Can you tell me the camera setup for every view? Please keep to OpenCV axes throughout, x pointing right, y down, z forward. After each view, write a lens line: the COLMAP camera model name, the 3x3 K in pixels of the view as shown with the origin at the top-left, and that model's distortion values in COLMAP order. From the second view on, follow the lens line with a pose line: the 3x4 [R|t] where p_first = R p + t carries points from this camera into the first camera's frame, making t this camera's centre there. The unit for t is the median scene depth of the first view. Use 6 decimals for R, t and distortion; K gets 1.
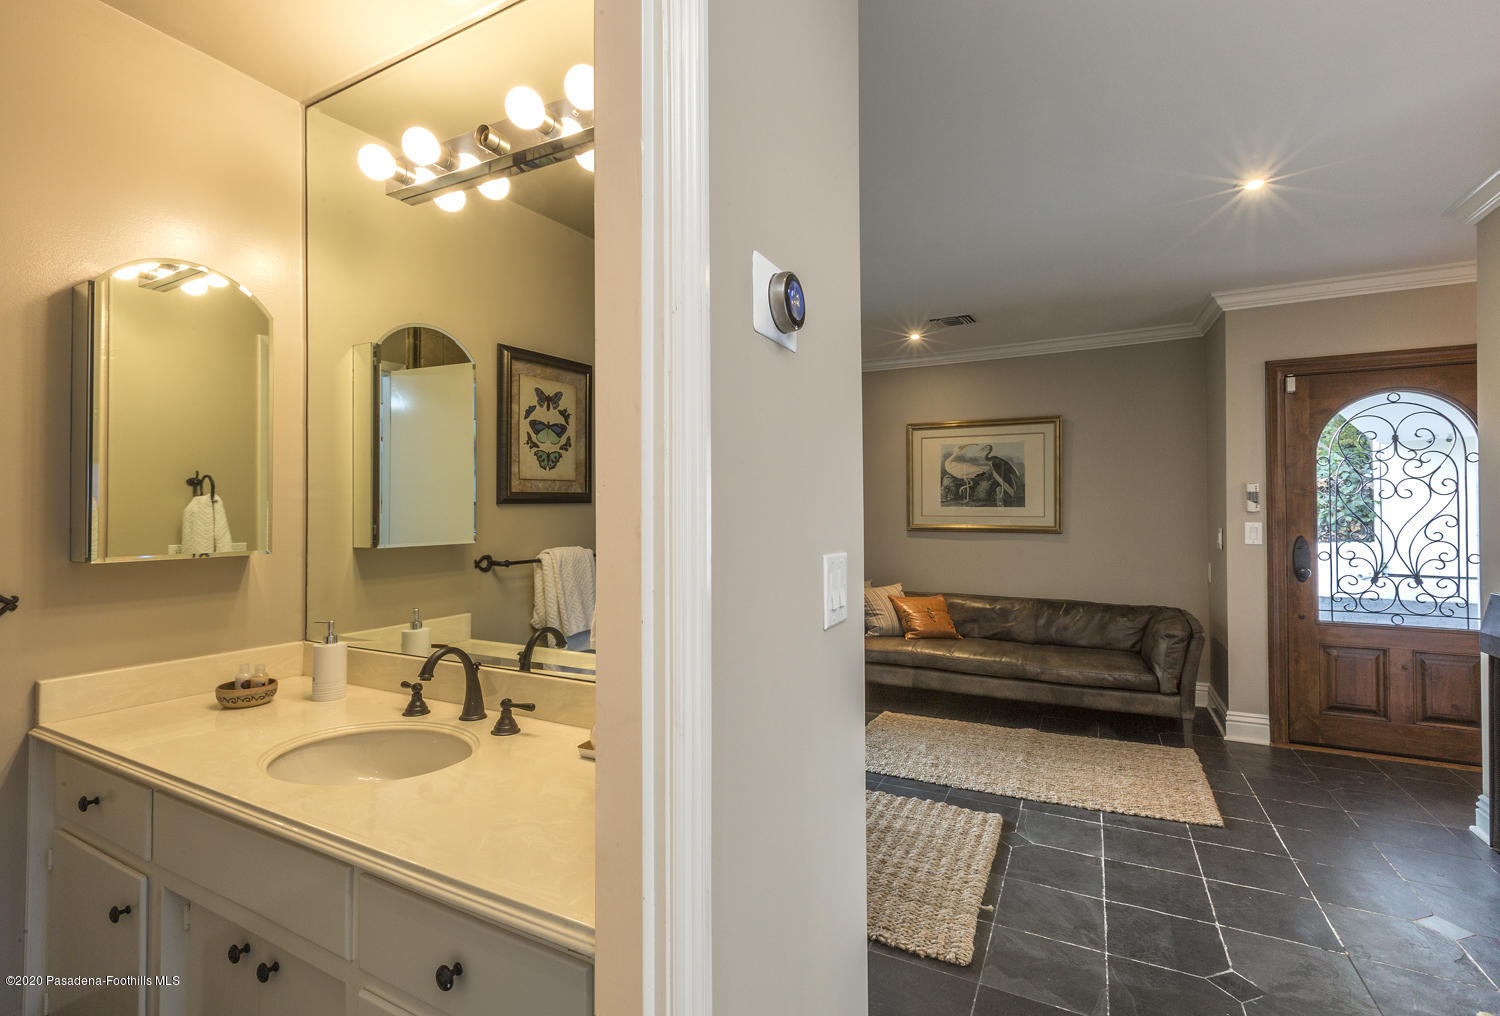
lens RADIAL K [[675.4, 0, 746.5], [0, 675.4, 515.3], [0, 0, 1]] dist [0.002839, 0.000422]
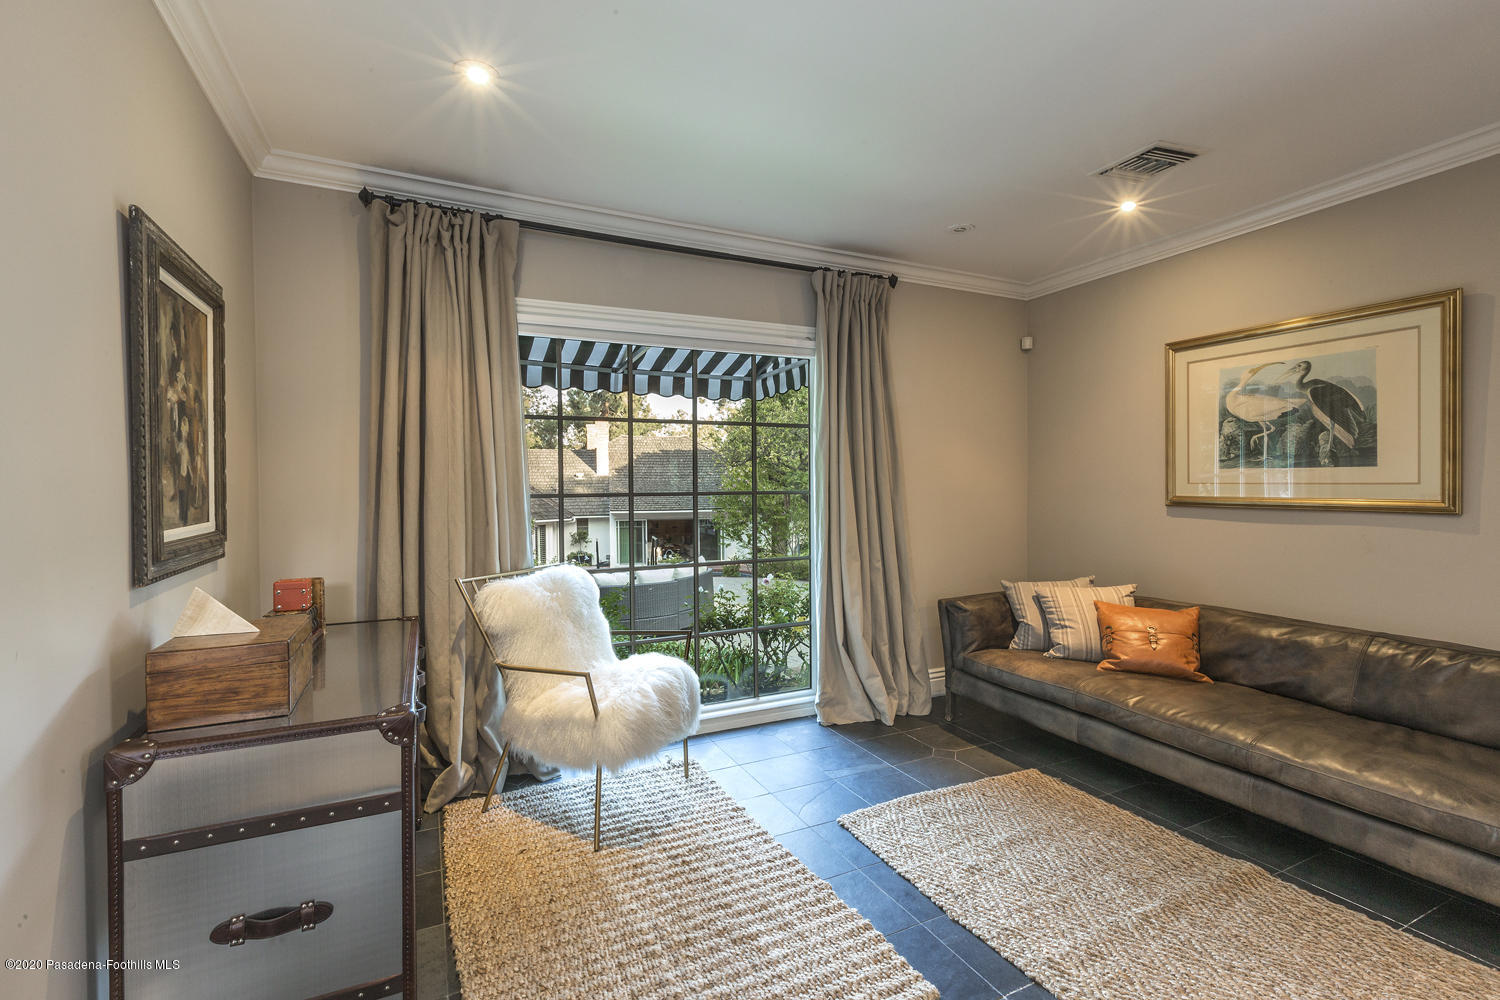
lens RADIAL K [[675.4, 0, 752.4], [0, 675.4, 499.0], [0, 0, 1]] dist [0.002839, 0.000422]
pose [[0.805421, 0.009463, -0.592628, 0.325526], [0.000594, 0.999859, 0.016772, 0.005085], [0.592703, -0.013861, 0.805302, 0.245249]]
